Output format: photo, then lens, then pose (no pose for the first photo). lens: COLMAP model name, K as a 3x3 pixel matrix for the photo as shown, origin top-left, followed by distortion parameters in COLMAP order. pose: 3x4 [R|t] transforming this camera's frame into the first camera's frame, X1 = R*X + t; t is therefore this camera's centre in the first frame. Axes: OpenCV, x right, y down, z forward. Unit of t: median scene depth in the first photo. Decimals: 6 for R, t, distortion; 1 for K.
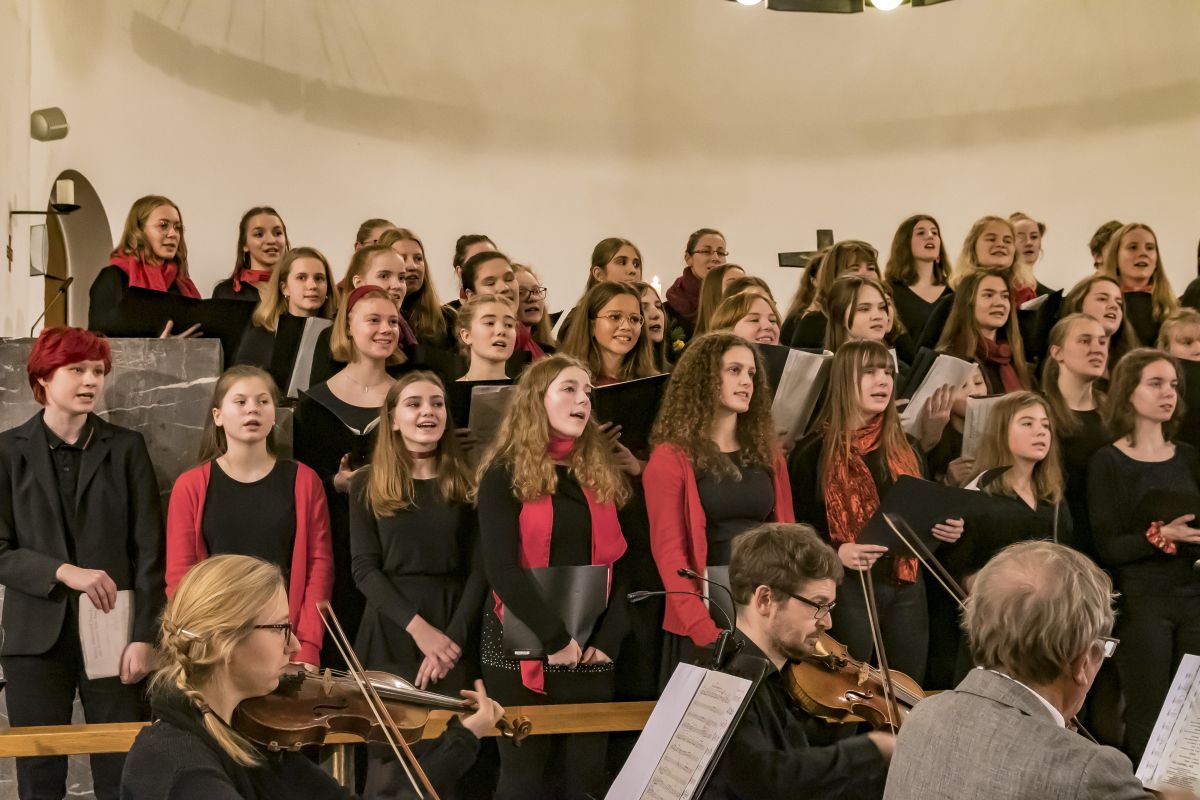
lens RADIAL K [[1568.7, 0, 595.2], [0, 1568.7, 402.5], [0, 0, 1]] dist [0.022332, 0.000000]
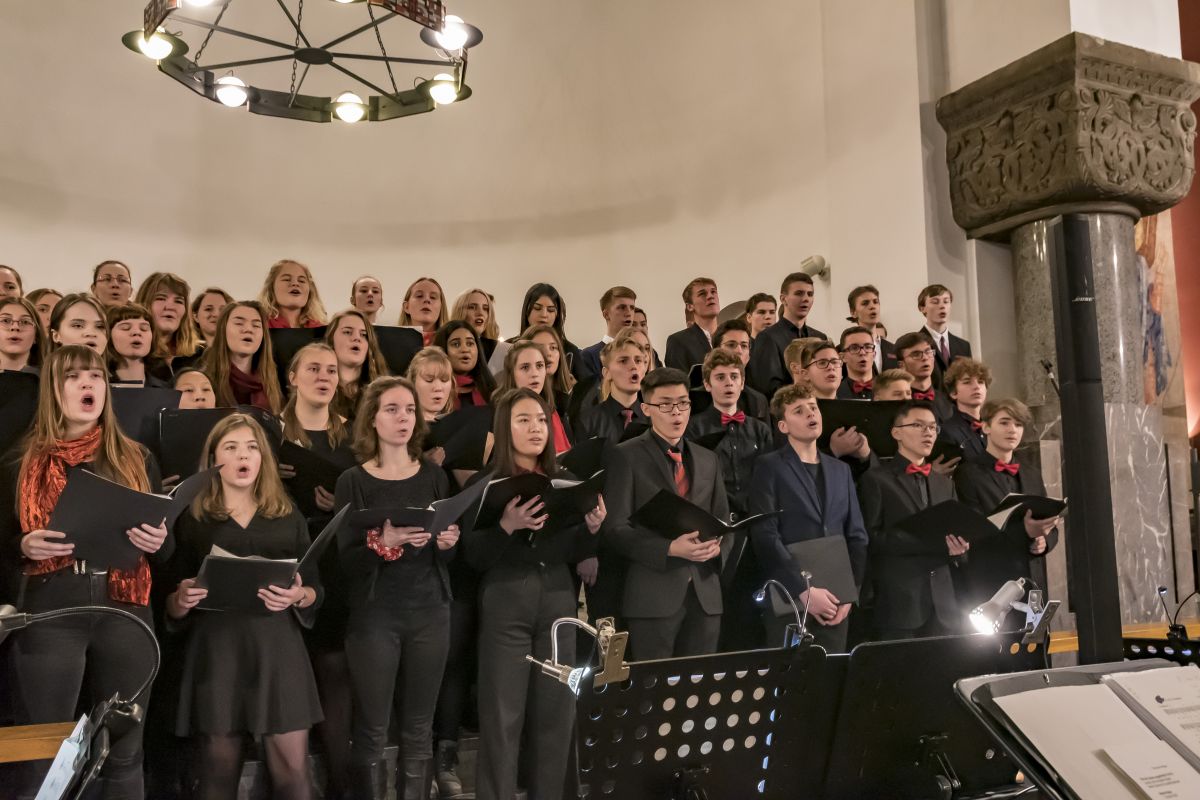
lens RADIAL K [[1051.7, 0, 594.4], [0, 1051.7, 407.7], [0, 0, 1]] dist [-0.037142, 0.044931]
pose [[0.966677, 0.026612, 0.254612, 0.231657], [-0.018490, 0.999243, -0.034240, 0.006573], [-0.255330, 0.028392, 0.966437, 0.196353]]
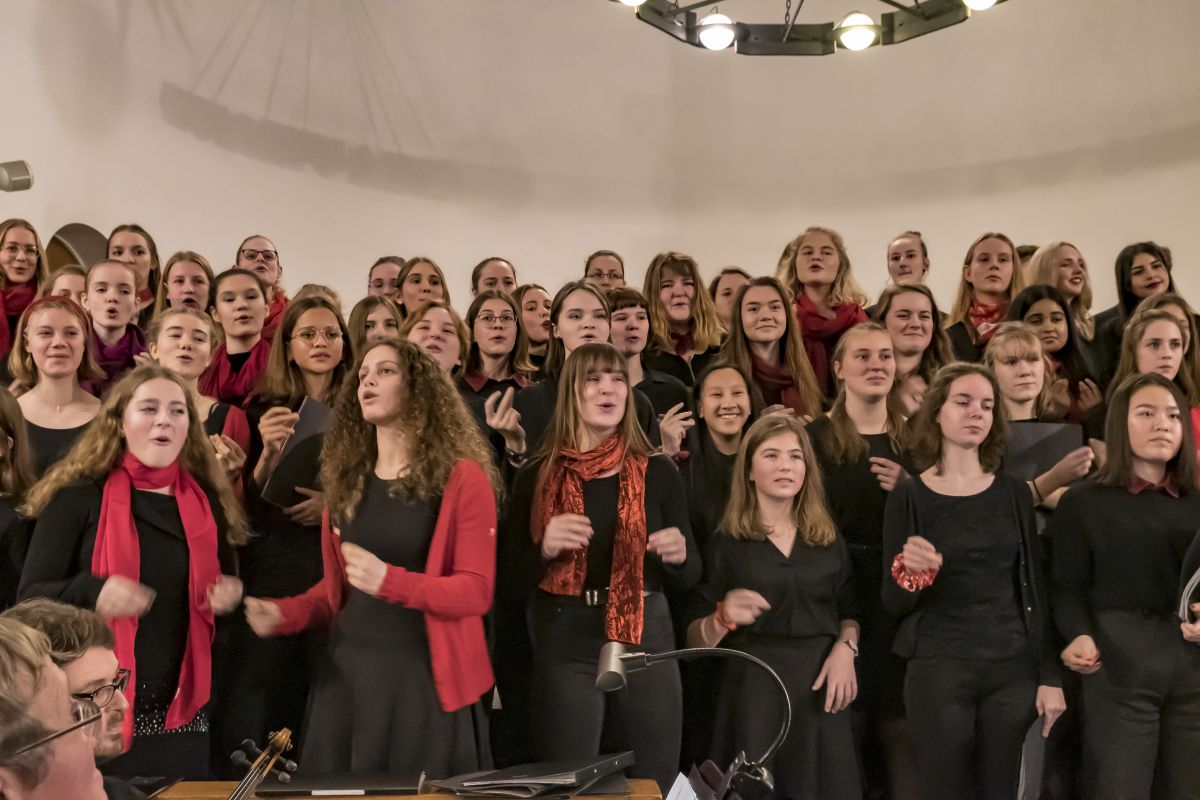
lens RADIAL K [[1323.2, 0, 598.4], [0, 1323.2, 395.6], [0, 0, 1]] dist [-0.015403, 0.000000]
pose [[0.988661, -0.002260, -0.150149, 0.204360], [-0.003773, 0.999197, -0.039884, 0.008198], [0.150118, 0.039998, 0.987859, 0.202260]]
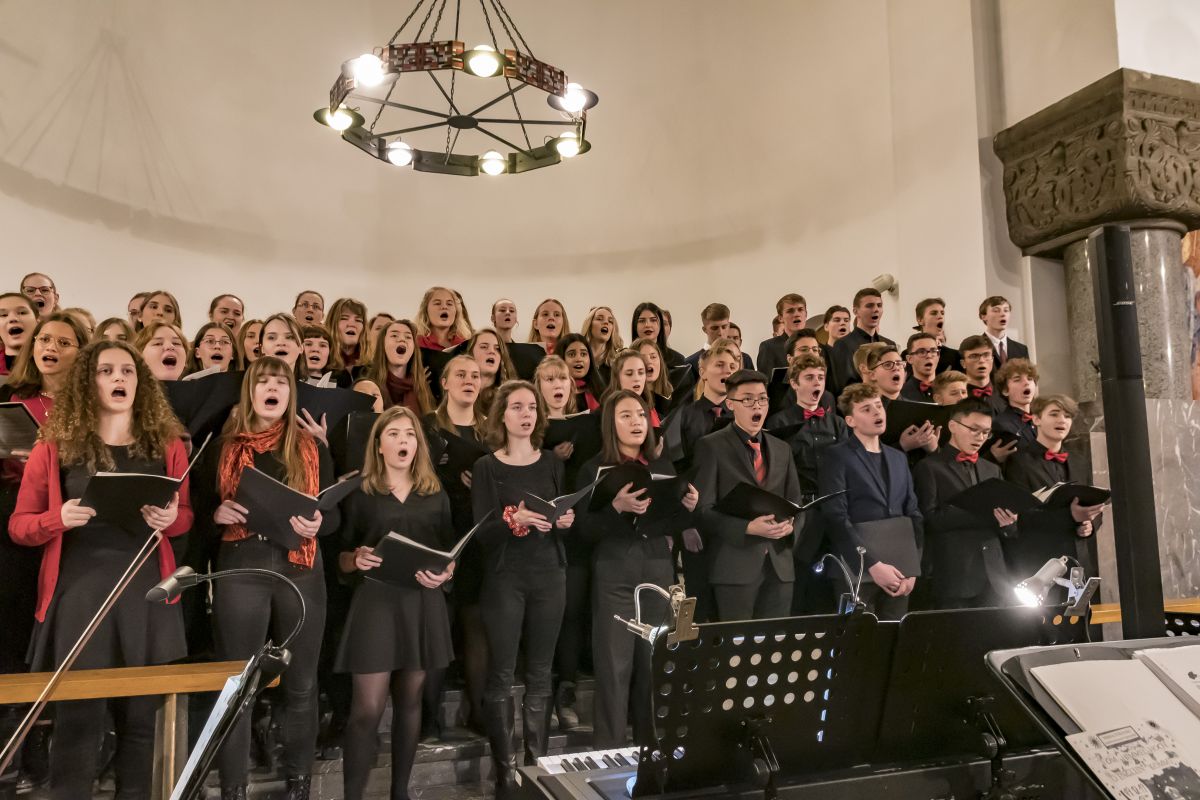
lens RADIAL K [[860.9, 0, 592.0], [0, 860.9, 407.0], [0, 0, 1]] dist [0.004549, -0.010849]
pose [[0.991183, 0.020910, 0.130843, 0.243309], [-0.016890, 0.999353, -0.031760, 0.006956], [-0.131422, 0.029270, 0.990894, 0.204974]]
